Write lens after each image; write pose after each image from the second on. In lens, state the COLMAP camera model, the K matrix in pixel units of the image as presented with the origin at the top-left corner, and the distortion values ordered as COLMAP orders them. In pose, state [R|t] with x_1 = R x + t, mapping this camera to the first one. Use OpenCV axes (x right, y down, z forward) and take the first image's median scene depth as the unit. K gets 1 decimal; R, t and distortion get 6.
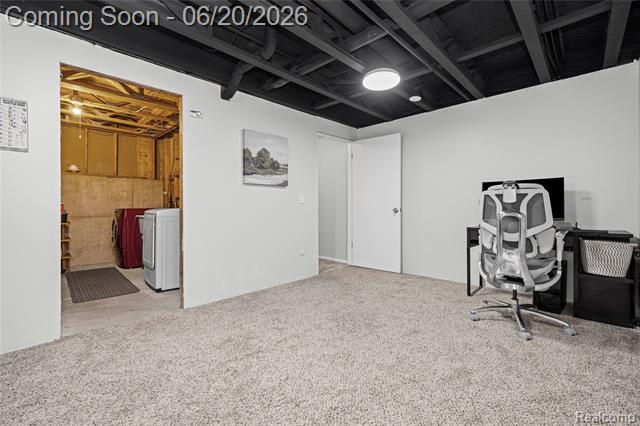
lens RADIAL K [[271.1, 0, 320.3], [0, 271.1, 209.5], [0, 0, 1]] dist [0.001295, 0.000101]
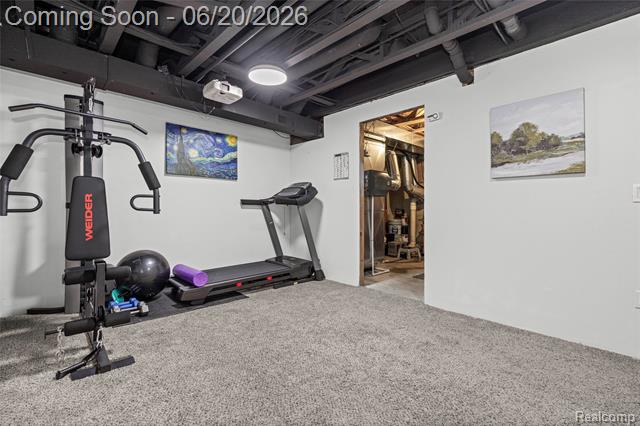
lens RADIAL K [[290.2, 0, 317.6], [0, 290.2, 208.0], [0, 0, 1]] dist [0.002306, 0.000078]
pose [[-0.025444, 0.002205, -0.999674, 0.554770], [-0.010597, 0.999941, 0.002475, -0.007698], [0.999620, 0.010657, -0.025419, 0.514816]]
